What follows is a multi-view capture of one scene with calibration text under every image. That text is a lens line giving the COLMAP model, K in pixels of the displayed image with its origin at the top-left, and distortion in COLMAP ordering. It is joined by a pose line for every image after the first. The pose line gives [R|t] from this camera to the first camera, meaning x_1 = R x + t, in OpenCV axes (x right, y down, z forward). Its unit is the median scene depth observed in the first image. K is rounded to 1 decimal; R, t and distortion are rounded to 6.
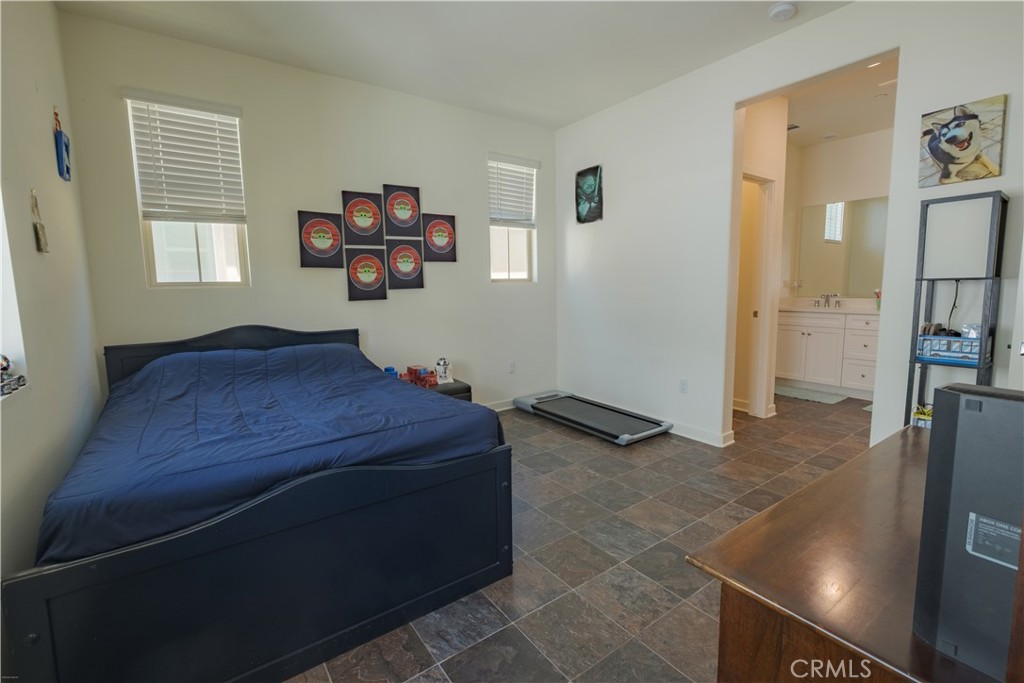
lens RADIAL K [[452.3, 0, 507.8], [0, 452.3, 324.3], [0, 0, 1]] dist [-0.000567, -0.000901]
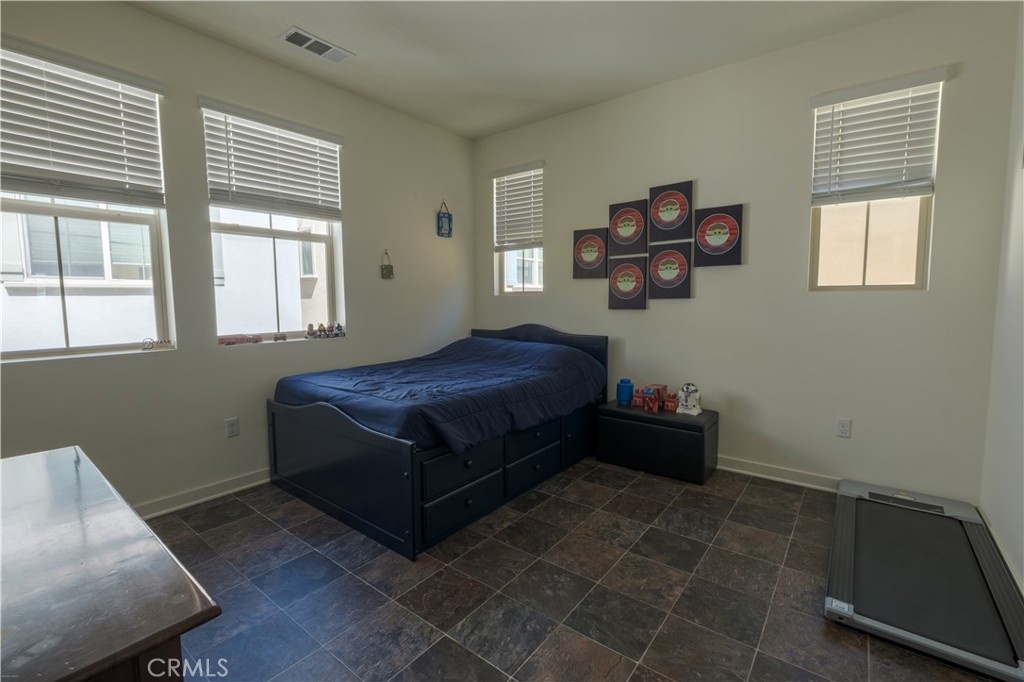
lens RADIAL K [[452.3, 0, 511.5], [0, 452.3, 326.5], [0, 0, 1]] dist [-0.000567, -0.000901]
pose [[0.280567, 0.080306, -0.956469, 0.582047], [-0.081615, 0.994881, 0.059591, -0.054304], [0.956358, 0.061343, 0.285685, 0.473658]]
